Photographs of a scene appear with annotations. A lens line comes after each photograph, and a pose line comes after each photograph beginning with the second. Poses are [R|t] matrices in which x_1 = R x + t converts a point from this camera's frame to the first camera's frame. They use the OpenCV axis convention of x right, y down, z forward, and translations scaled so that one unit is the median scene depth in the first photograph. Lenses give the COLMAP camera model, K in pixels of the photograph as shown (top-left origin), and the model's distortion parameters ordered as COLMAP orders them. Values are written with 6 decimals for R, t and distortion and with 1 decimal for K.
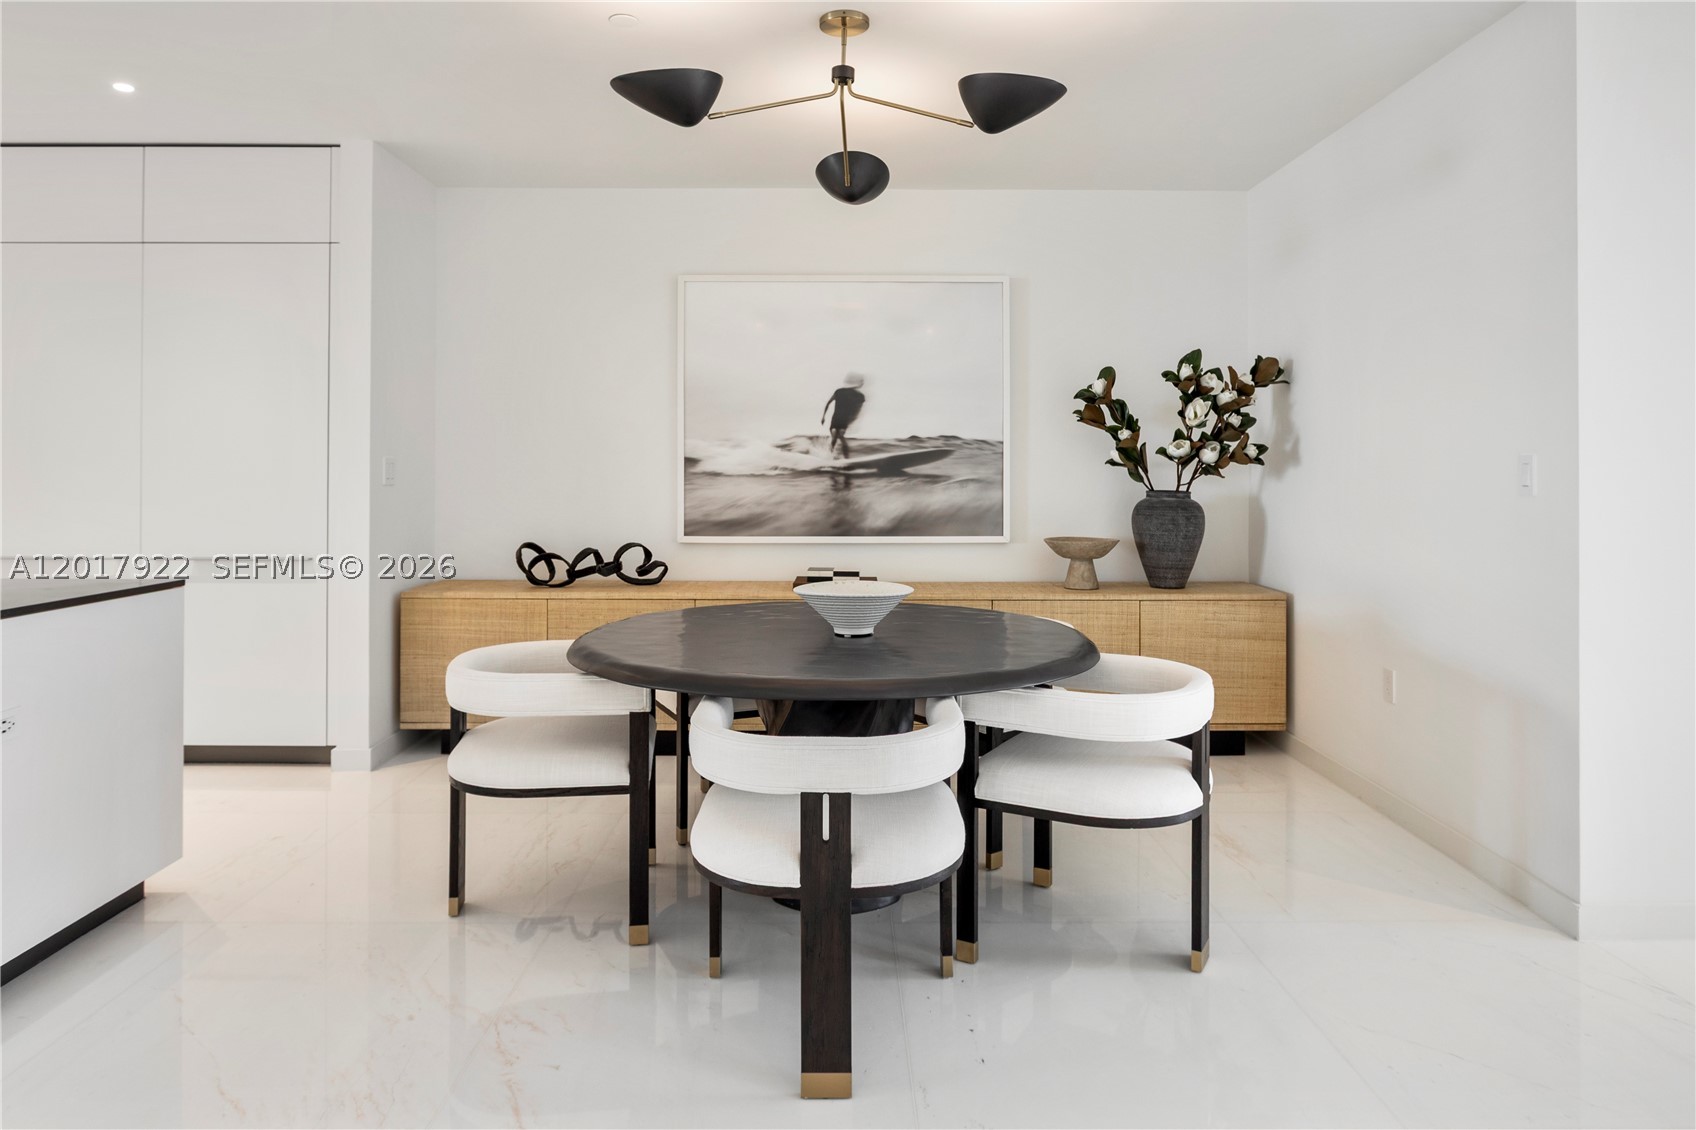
lens RADIAL K [[1086.1, 0, 839.4], [0, 1086.1, 452.2], [0, 0, 1]] dist [0.005139, 0.002853]
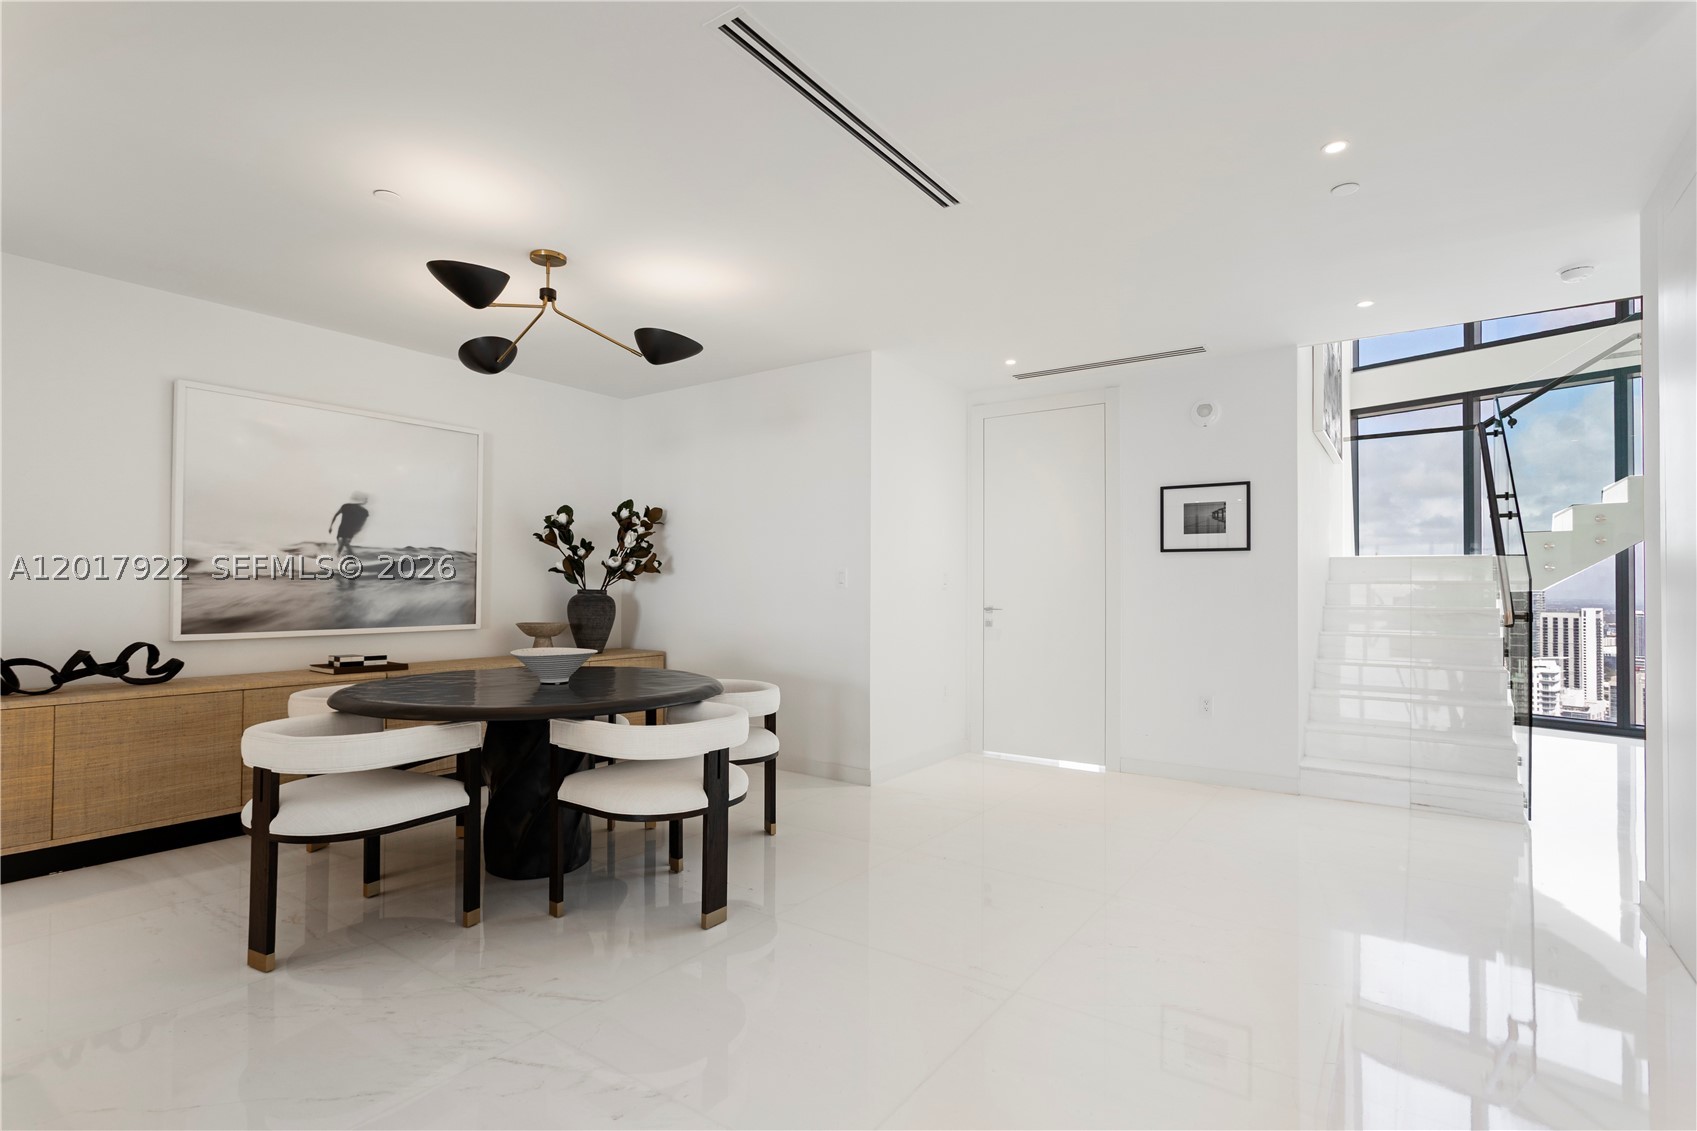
lens RADIAL K [[863.3, 0, 850.2], [0, 863.3, 570.7], [0, 0, 1]] dist [0.004994, 0.000982]
pose [[0.579397, 0.017796, 0.814851, -0.449628], [-0.016623, 0.999812, -0.010016, 0.014616], [-0.814876, -0.007742, 0.579584, 0.008414]]
